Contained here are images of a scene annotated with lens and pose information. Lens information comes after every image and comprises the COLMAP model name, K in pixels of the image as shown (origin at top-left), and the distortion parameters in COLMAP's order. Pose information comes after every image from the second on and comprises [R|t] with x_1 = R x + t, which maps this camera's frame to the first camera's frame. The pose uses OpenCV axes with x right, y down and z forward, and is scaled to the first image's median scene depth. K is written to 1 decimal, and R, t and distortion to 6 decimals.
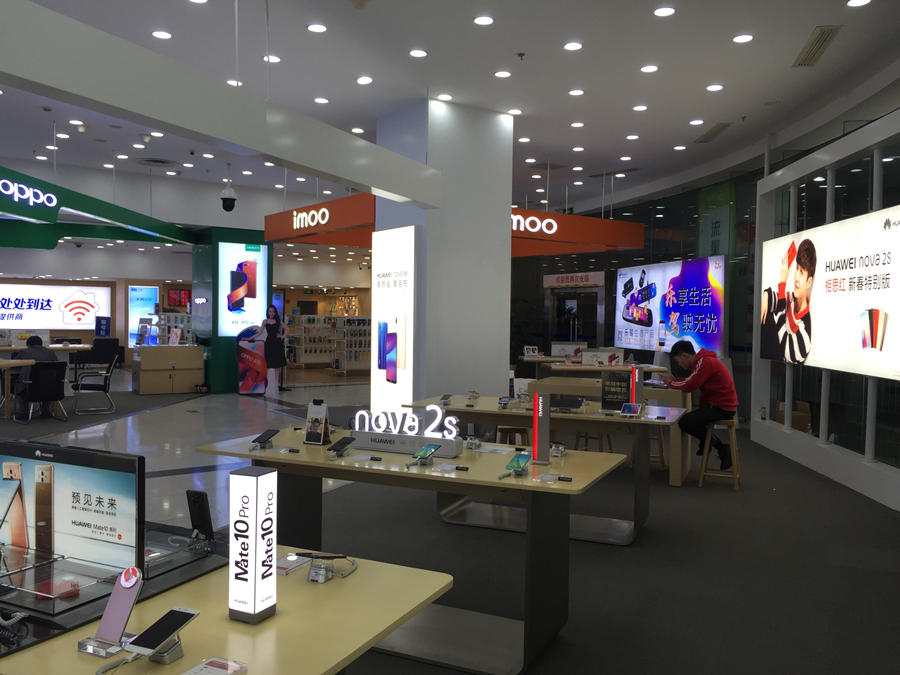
lens RADIAL K [[755.9, 0, 449.5], [0, 755.9, 336.3], [0, 0, 1]] dist [0.002021, -0.000178]
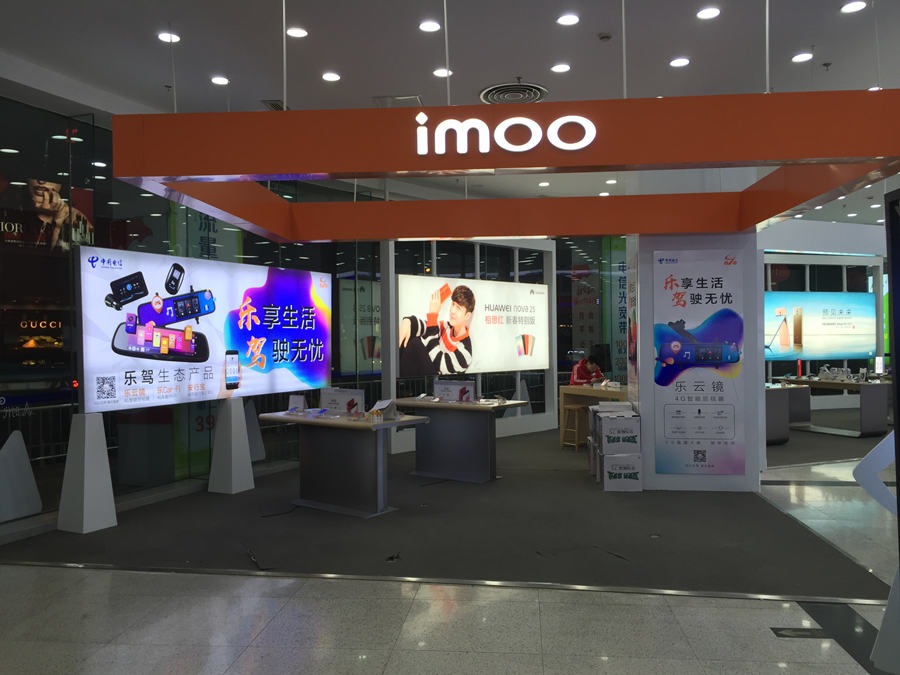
lens RADIAL K [[755.9, 0, 449.9], [0, 755.9, 335.5], [0, 0, 1]] dist [0.002021, -0.000178]
pose [[-0.755937, -0.004343, 0.654631, -0.325557], [0.018661, 0.999429, 0.028179, -0.054552], [-0.654379, 0.033518, -0.755424, 1.541211]]
